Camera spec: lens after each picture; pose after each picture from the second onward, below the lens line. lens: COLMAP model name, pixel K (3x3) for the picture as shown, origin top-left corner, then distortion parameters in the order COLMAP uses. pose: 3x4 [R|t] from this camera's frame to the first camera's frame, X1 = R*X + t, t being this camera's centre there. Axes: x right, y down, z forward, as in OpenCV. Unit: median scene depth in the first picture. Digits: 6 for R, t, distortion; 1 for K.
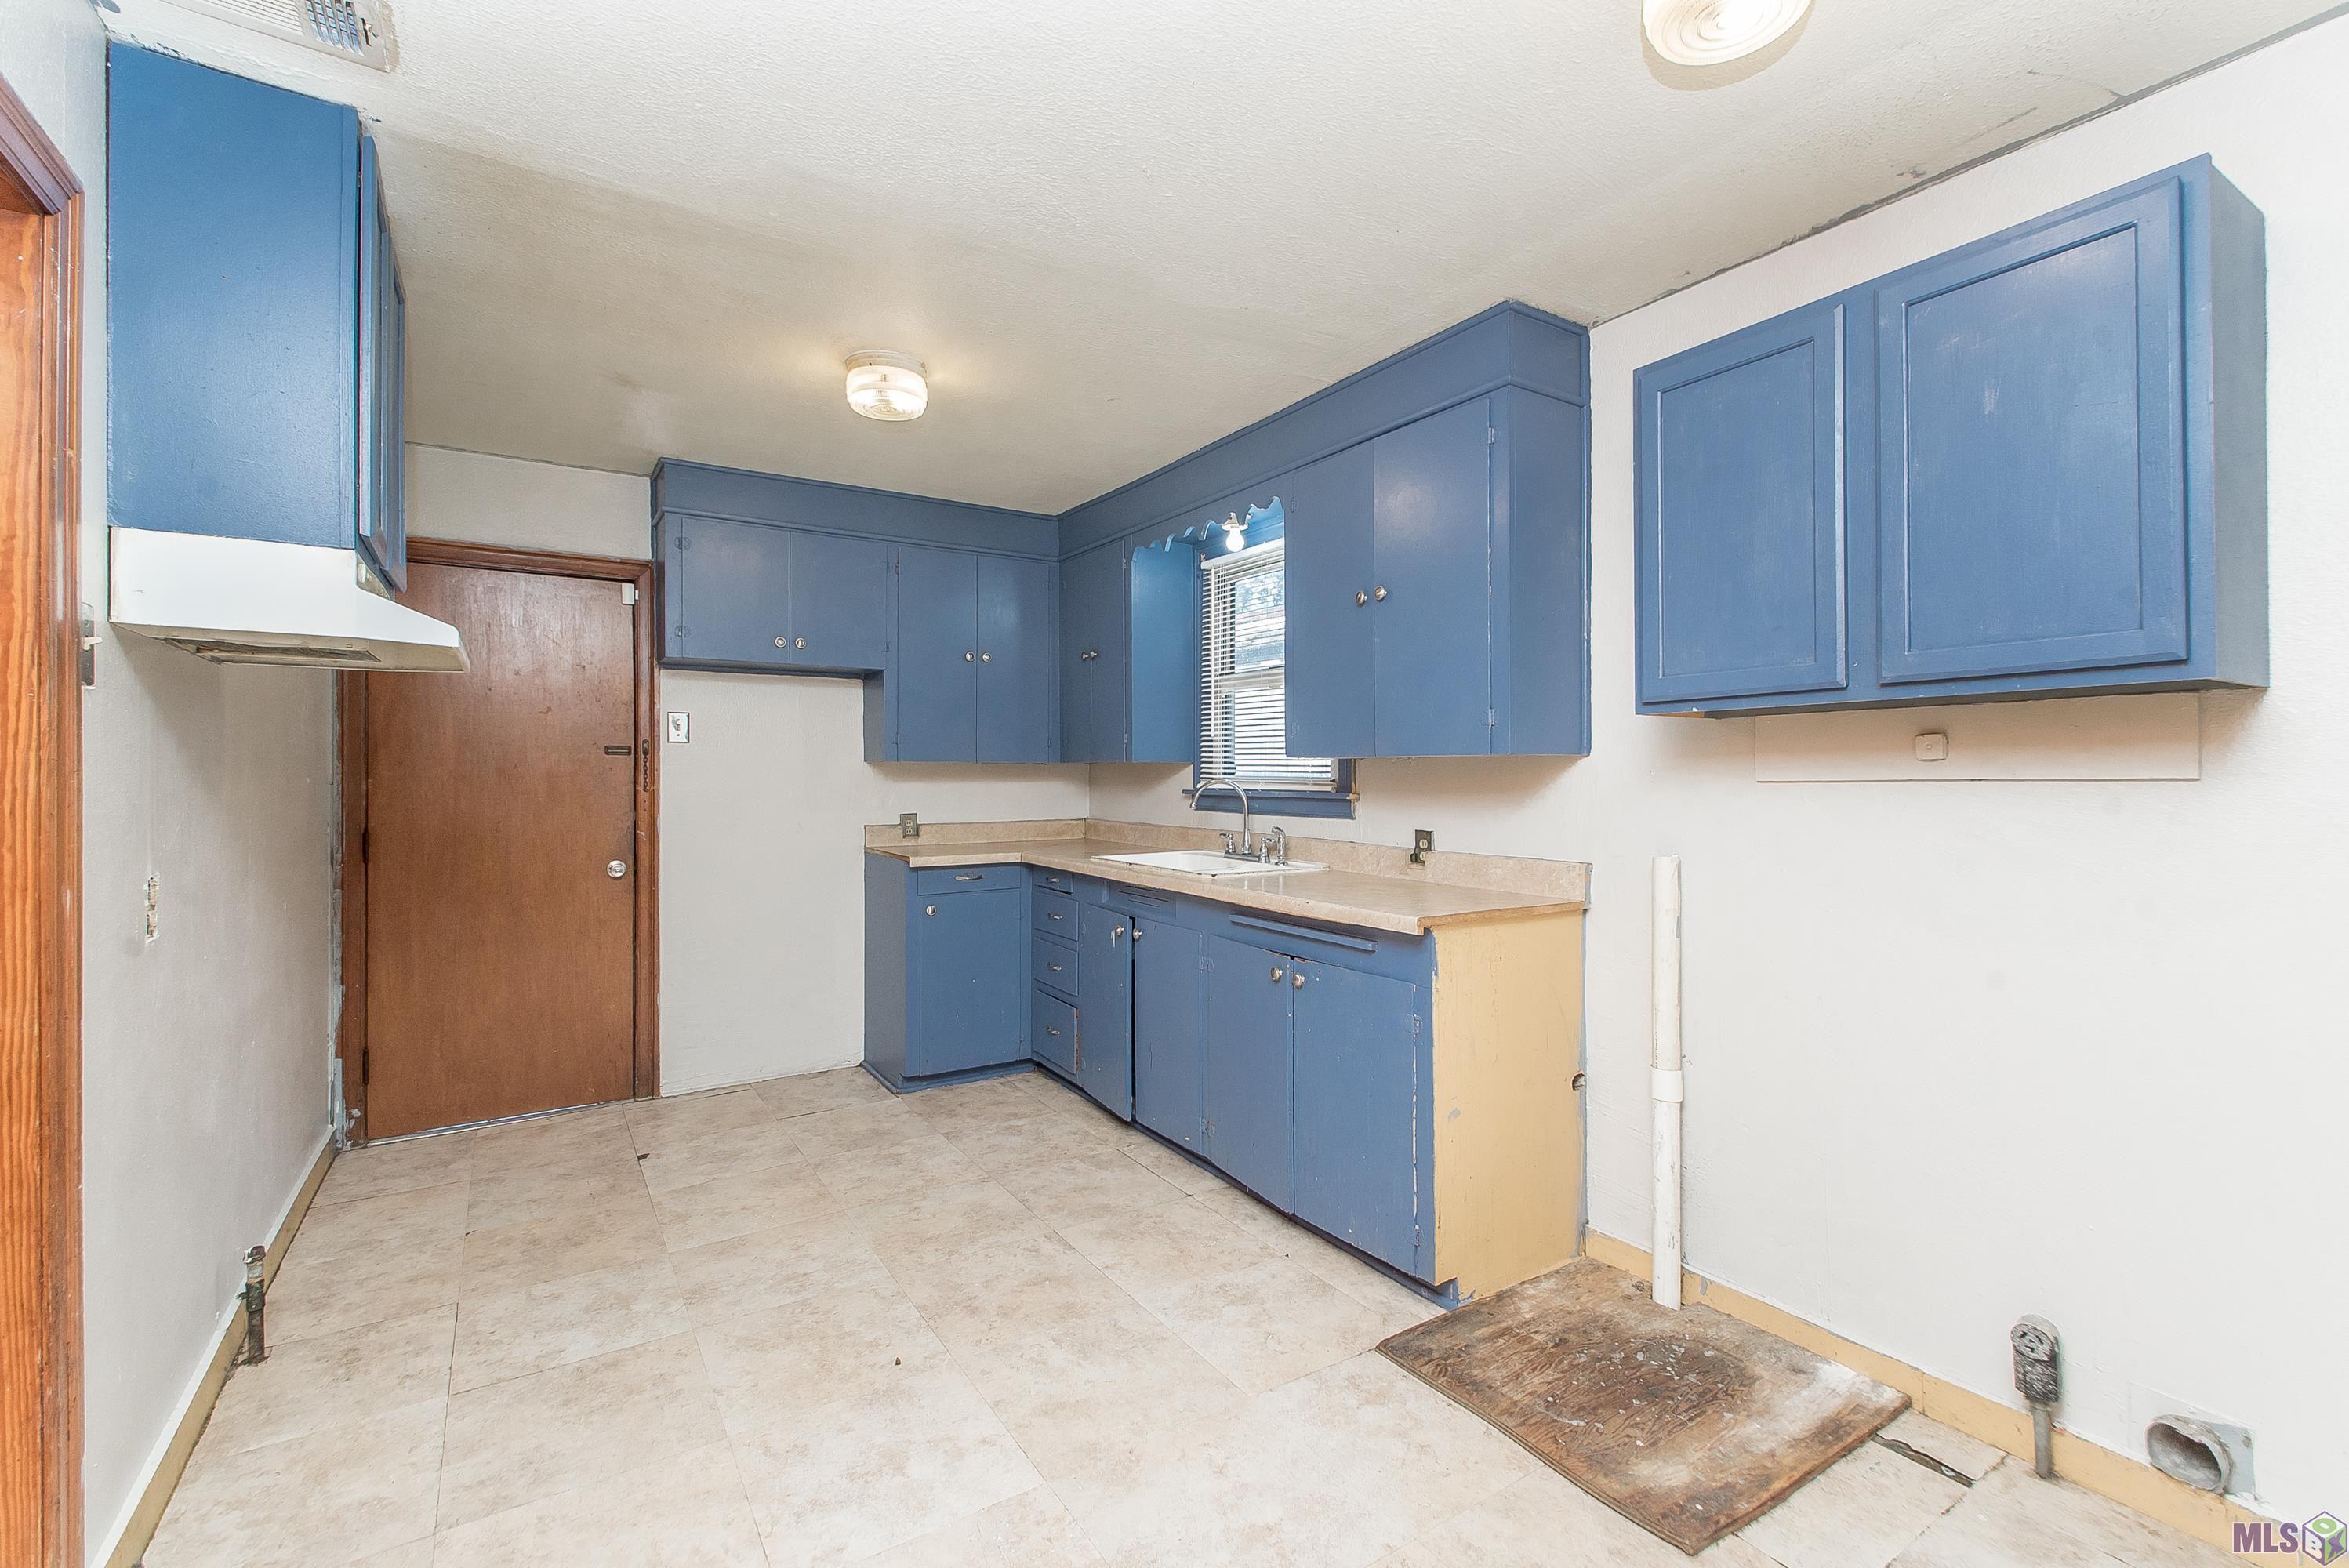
lens RADIAL K [[1013.1, 0, 1171.9], [0, 1013.1, 773.3], [0, 0, 1]] dist [-0.002800, -0.003584]
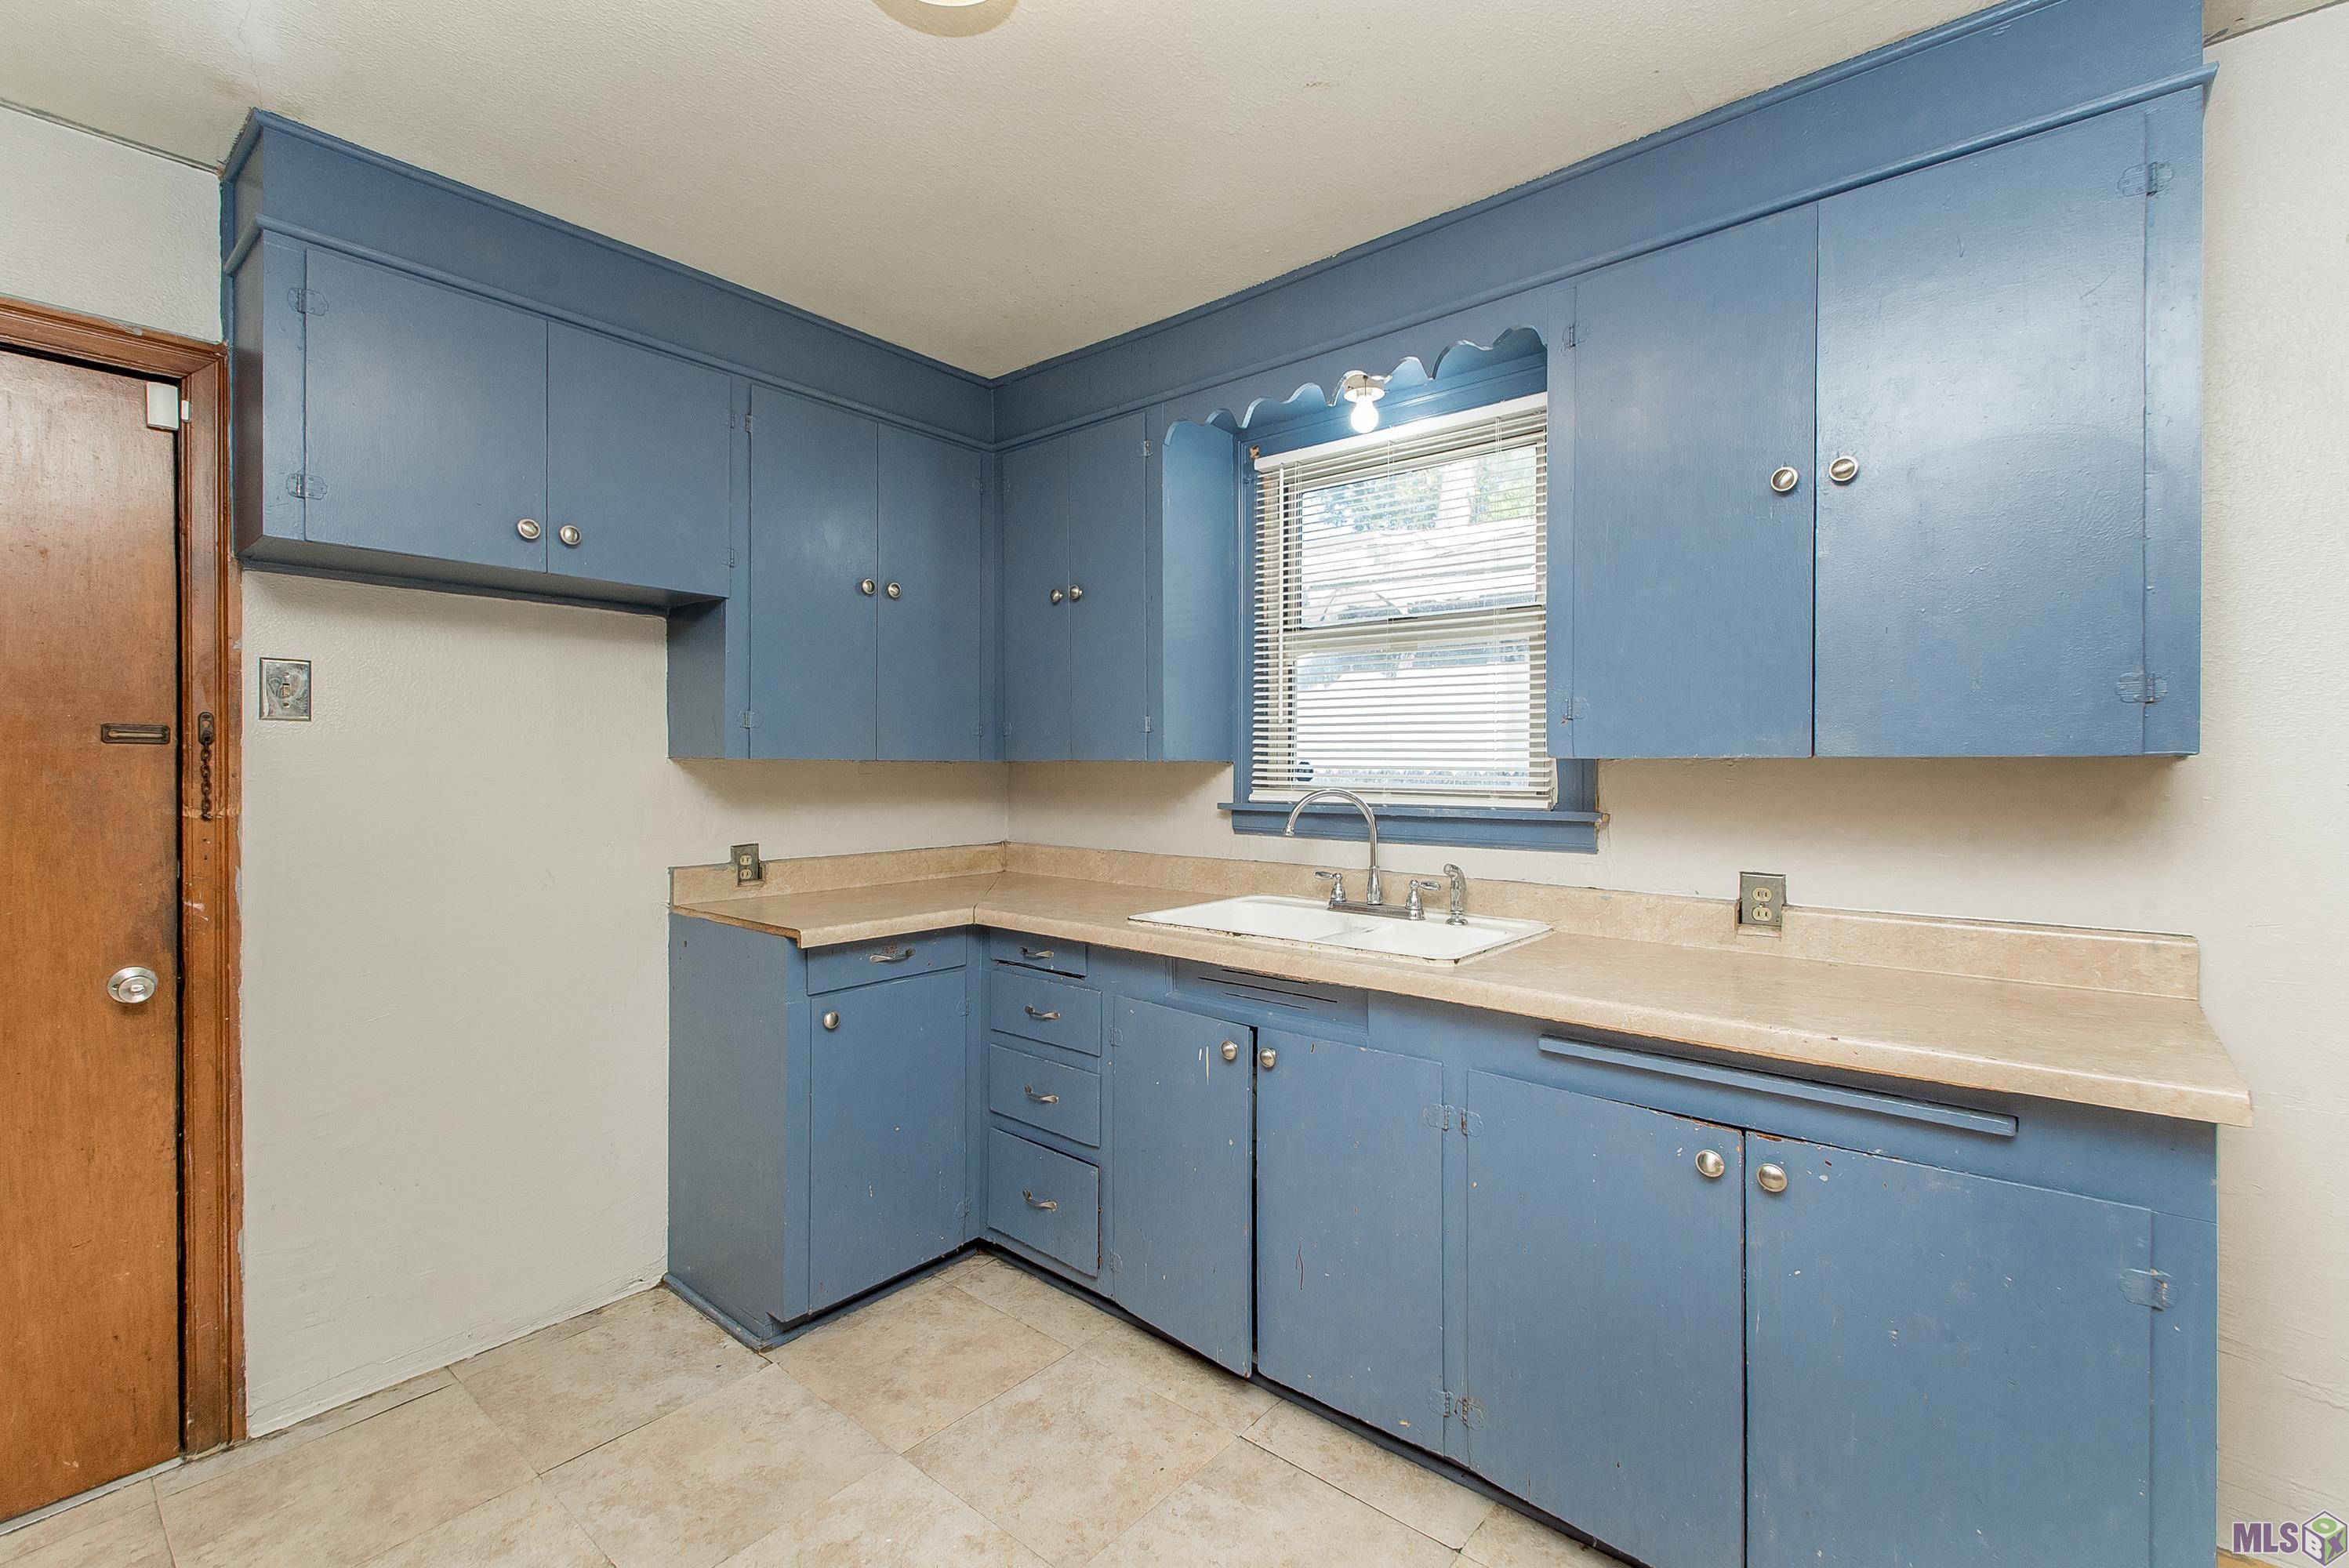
lens RADIAL K [[1013.1, 0, 1195.8], [0, 1013.1, 770.2], [0, 0, 1]] dist [-0.002800, -0.003584]
pose [[0.951303, 0.000262, 0.308256, -0.221832], [-0.000649, 0.999999, 0.001154, -0.006592], [-0.308256, -0.001298, 0.951303, 0.402247]]
